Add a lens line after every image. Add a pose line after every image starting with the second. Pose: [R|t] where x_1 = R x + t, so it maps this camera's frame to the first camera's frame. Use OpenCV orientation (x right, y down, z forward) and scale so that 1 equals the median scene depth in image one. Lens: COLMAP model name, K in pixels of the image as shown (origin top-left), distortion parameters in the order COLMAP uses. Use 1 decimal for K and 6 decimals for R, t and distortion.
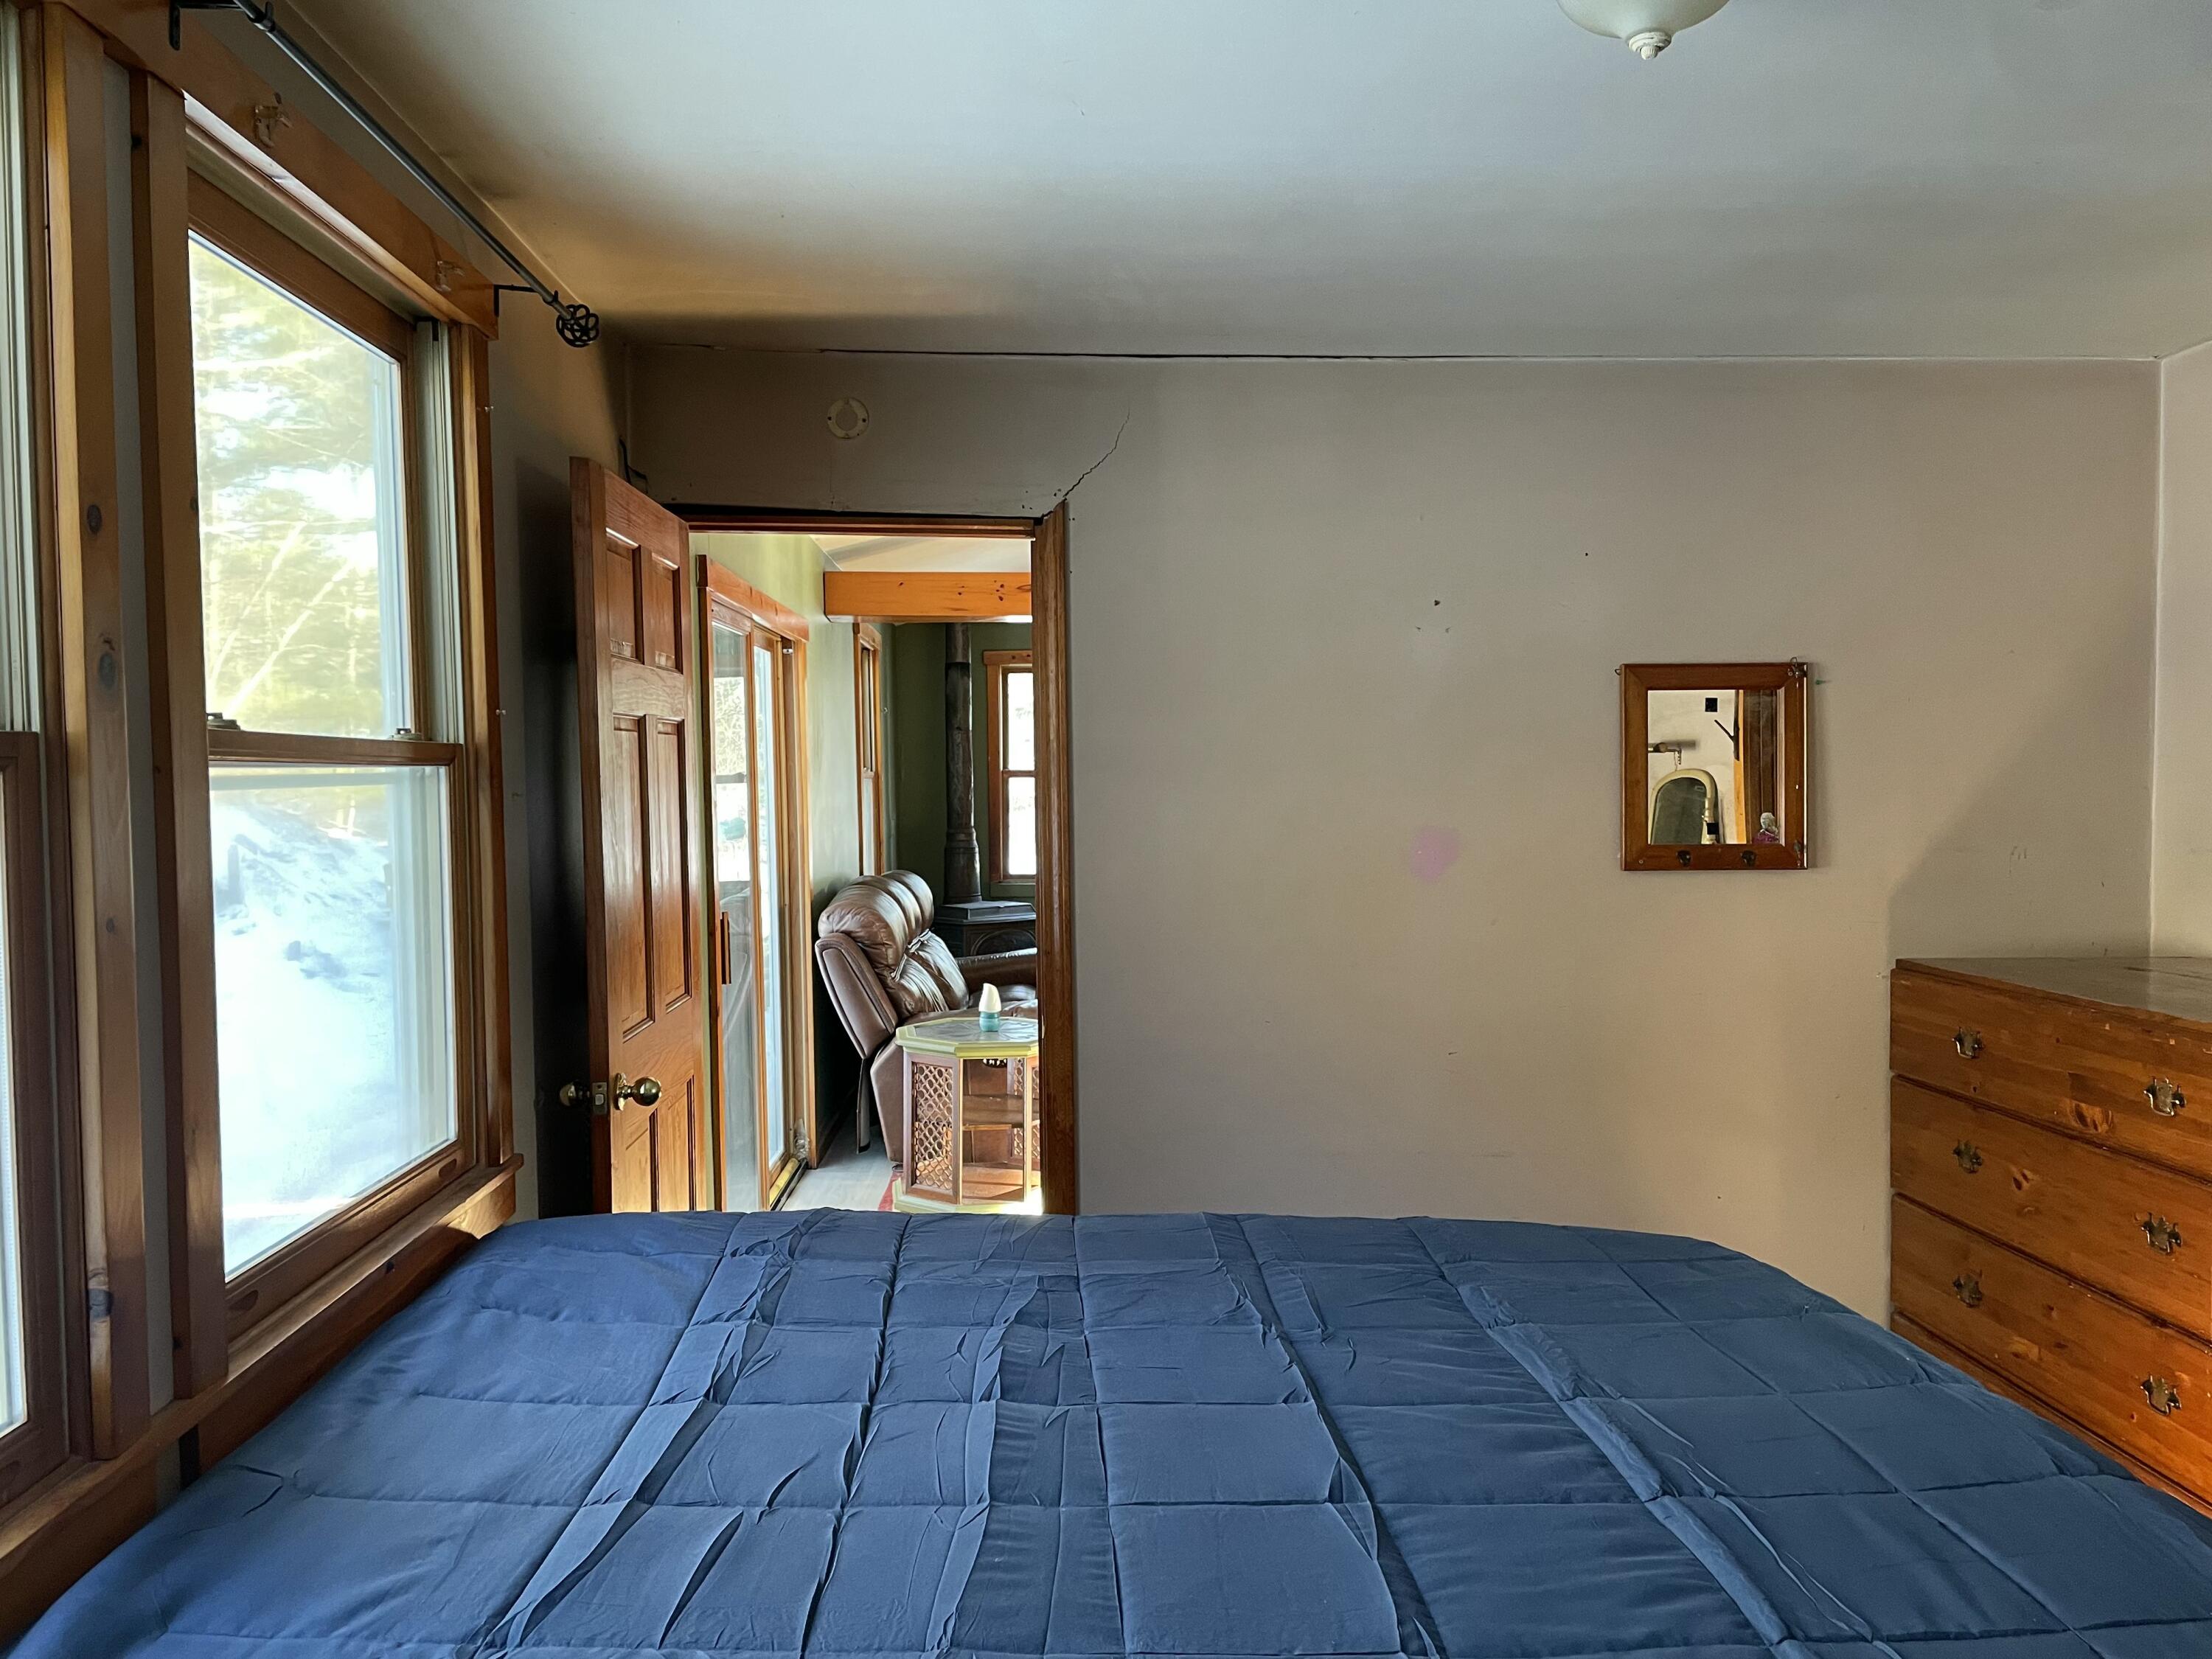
lens RADIAL K [[1670.1, 0, 1099.9], [0, 1670.1, 832.1], [0, 0, 1]] dist [0.105600, -0.130819]
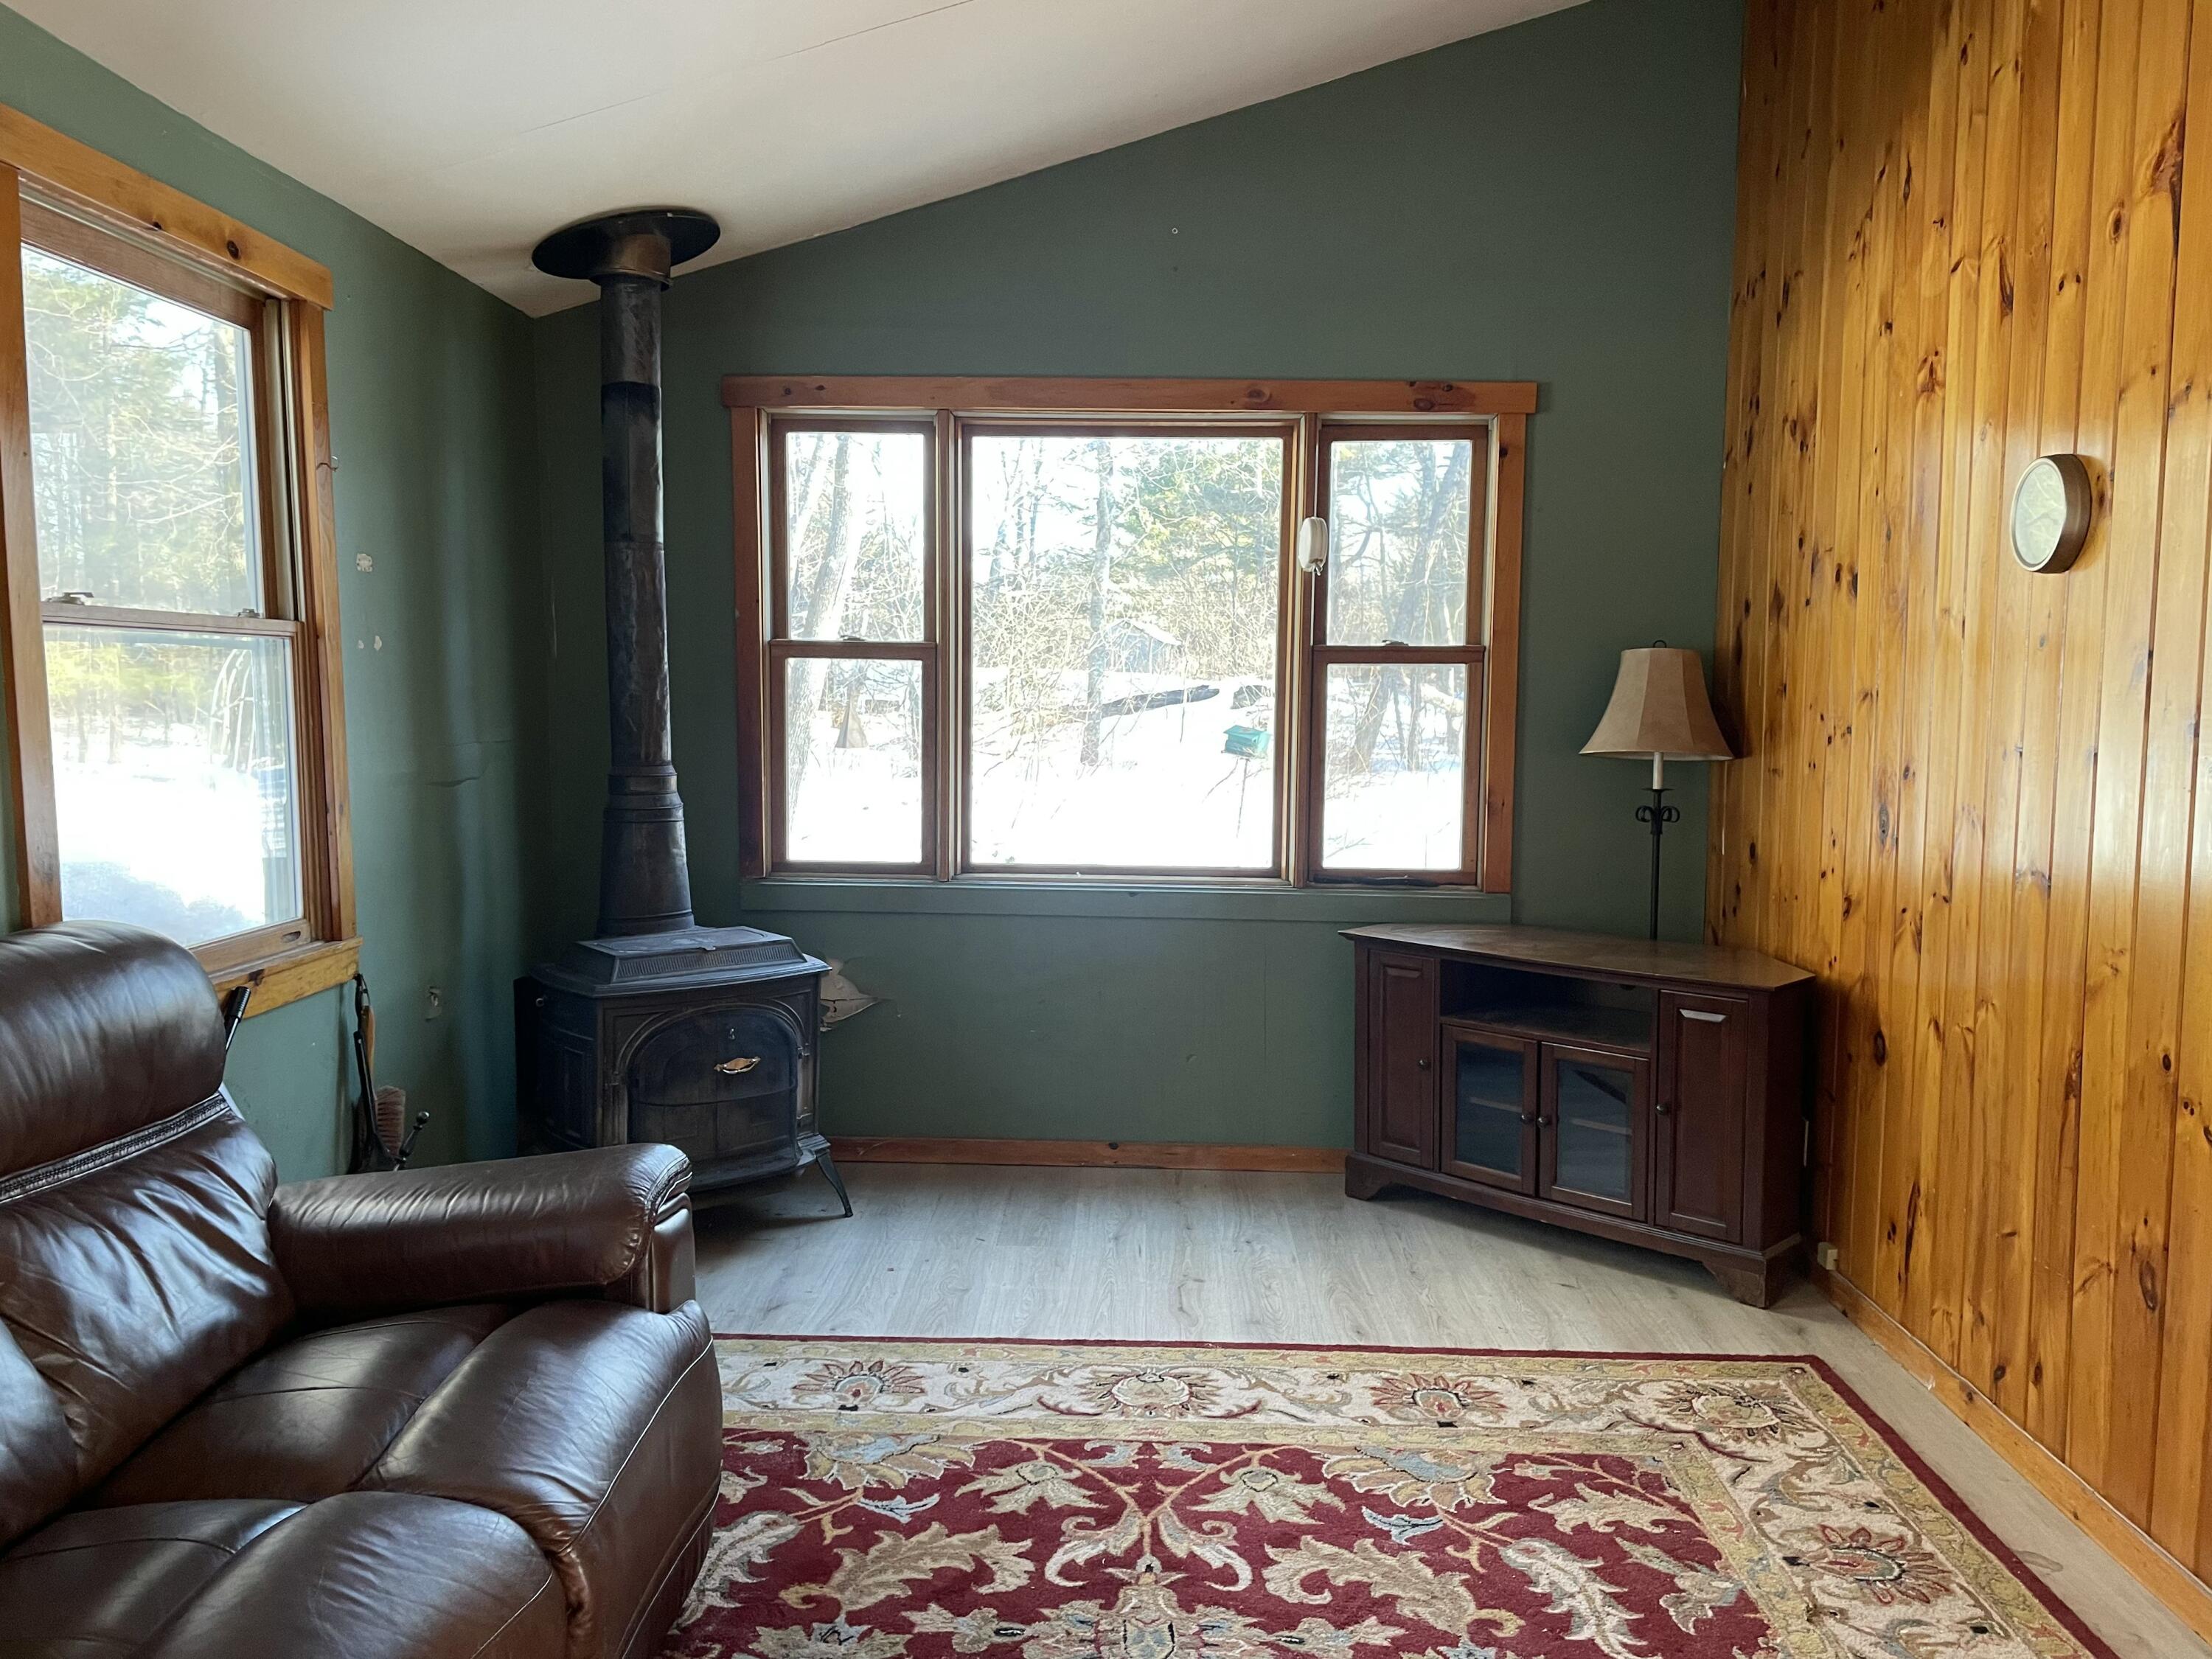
lens RADIAL K [[1670.1, 0, 1096.0], [0, 1670.1, 834.9], [0, 0, 1]] dist [0.105600, -0.130819]
pose [[0.997434, 0.023235, -0.067713, 0.068846], [-0.019419, 0.998215, 0.056473, -0.011413], [0.068904, -0.055013, 0.996105, 0.562938]]
